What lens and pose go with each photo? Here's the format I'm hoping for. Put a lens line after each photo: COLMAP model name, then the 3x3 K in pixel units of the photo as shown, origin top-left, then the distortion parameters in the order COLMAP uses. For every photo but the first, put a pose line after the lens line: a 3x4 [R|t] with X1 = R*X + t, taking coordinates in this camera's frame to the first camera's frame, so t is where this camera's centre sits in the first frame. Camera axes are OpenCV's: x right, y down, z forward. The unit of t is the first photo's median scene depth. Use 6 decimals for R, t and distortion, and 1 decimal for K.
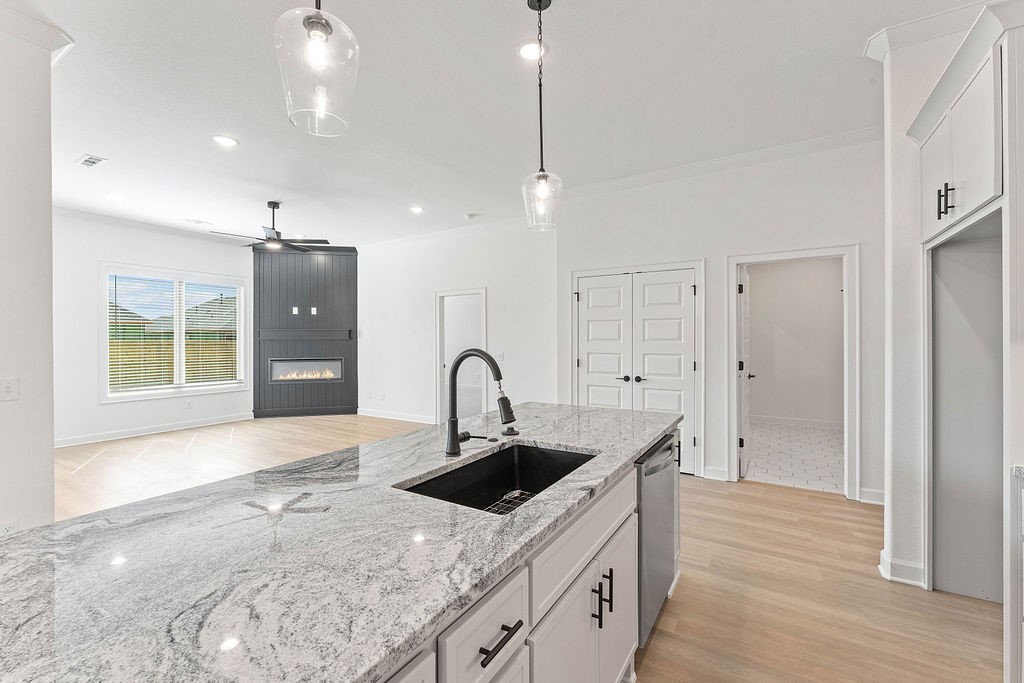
lens RADIAL K [[427.3, 0, 513.8], [0, 427.3, 342.8], [0, 0, 1]] dist [-0.002753, -0.000431]
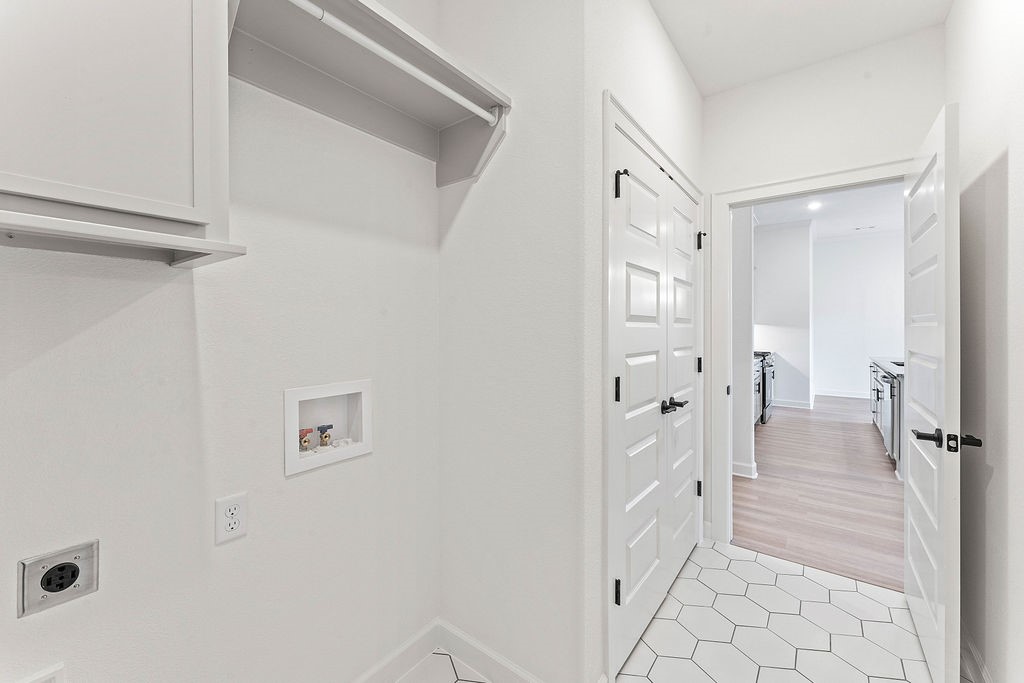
lens RADIAL K [[409.7, 0, 511.2], [0, 409.7, 334.7], [0, 0, 1]] dist [0.001319, -0.000076]
pose [[-0.995398, 0.005172, 0.095689, 1.314532], [0.006700, 0.999855, 0.015663, -0.009968], [-0.095594, 0.016232, -0.995288, 2.094787]]
